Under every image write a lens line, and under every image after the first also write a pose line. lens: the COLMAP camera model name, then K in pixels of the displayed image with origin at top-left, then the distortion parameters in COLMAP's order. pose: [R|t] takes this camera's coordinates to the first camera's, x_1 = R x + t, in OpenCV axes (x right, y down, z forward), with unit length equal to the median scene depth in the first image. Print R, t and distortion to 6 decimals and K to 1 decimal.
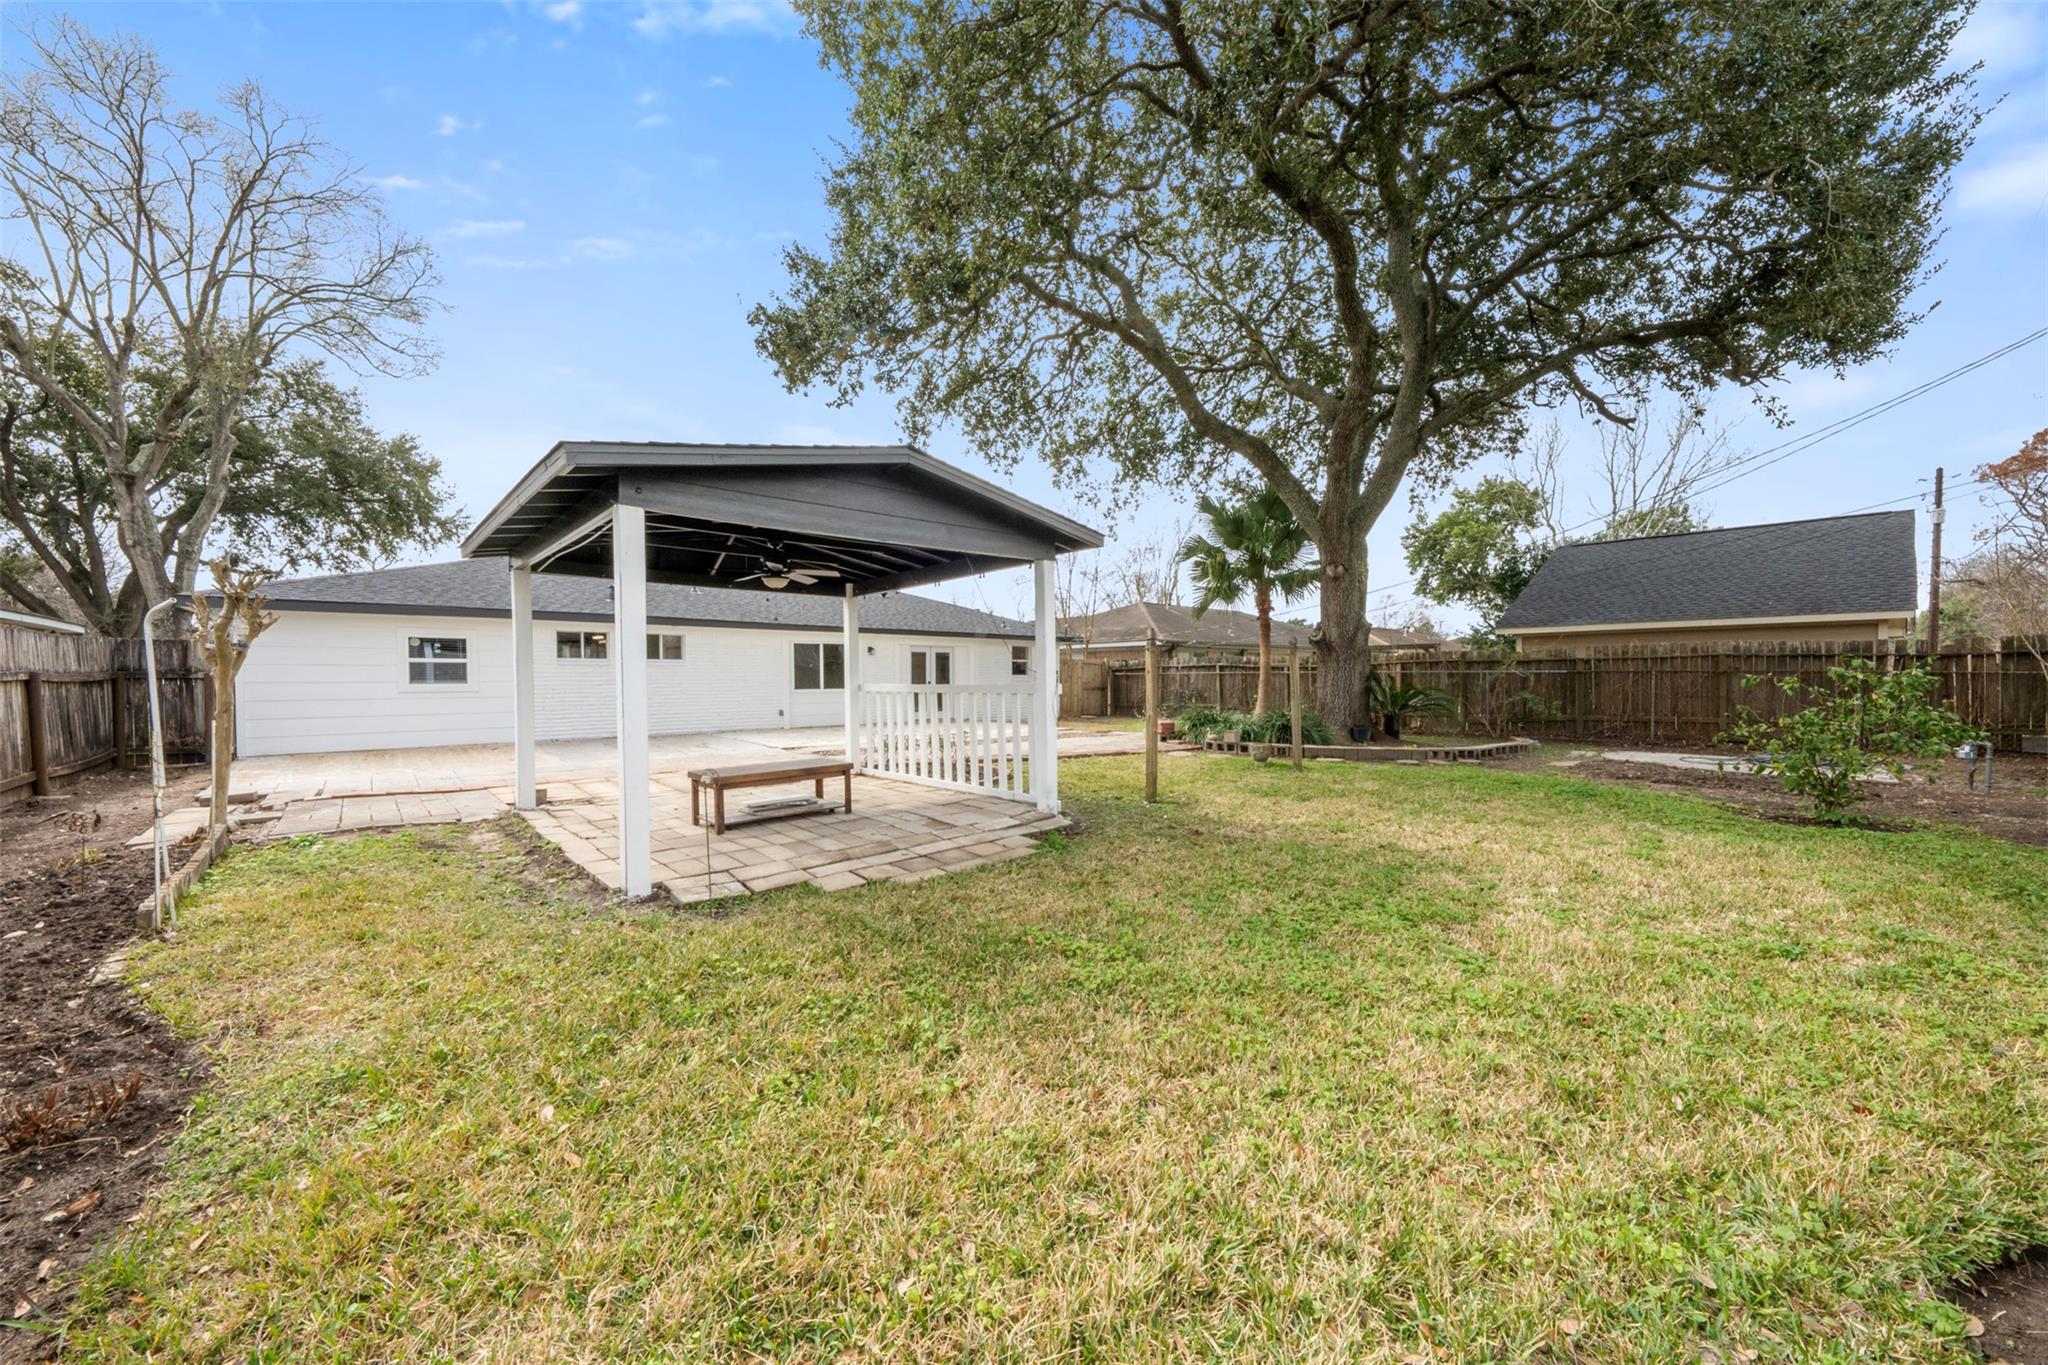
lens RADIAL K [[732.7, 0, 1021.4], [0, 732.7, 691.8], [0, 0, 1]] dist [-0.001145, -0.000650]
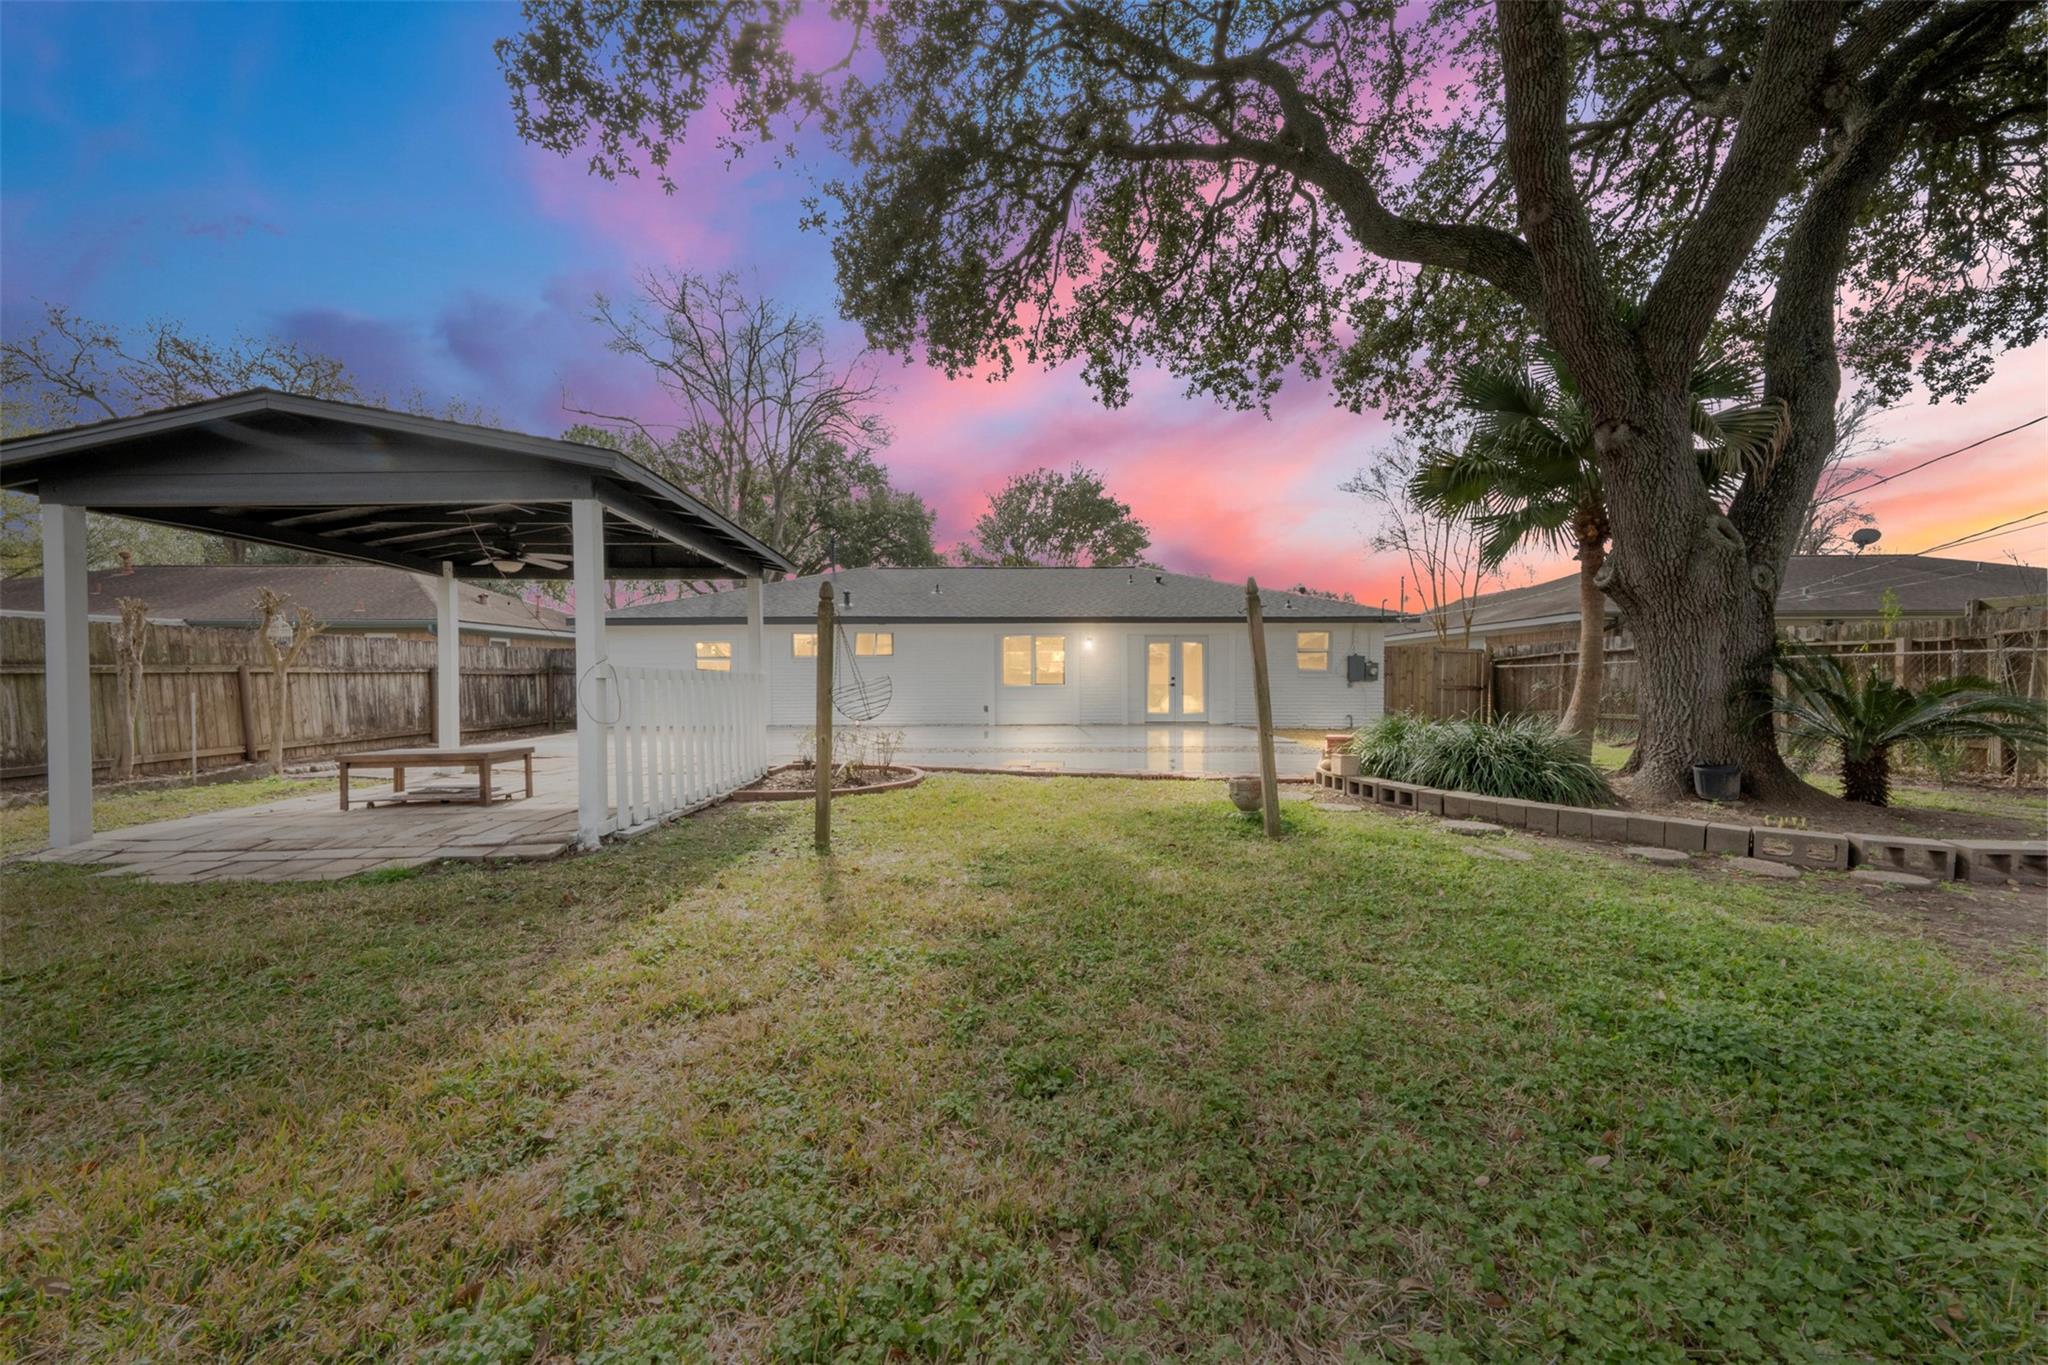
lens RADIAL K [[732.7, 0, 1020.1], [0, 732.7, 687.9], [0, 0, 1]] dist [-0.001145, -0.000650]
pose [[0.752998, 0.006193, -0.657994, 0.396181], [-0.010896, 0.999936, -0.003057, 0.005330], [0.657933, 0.009471, 0.753017, 0.331286]]
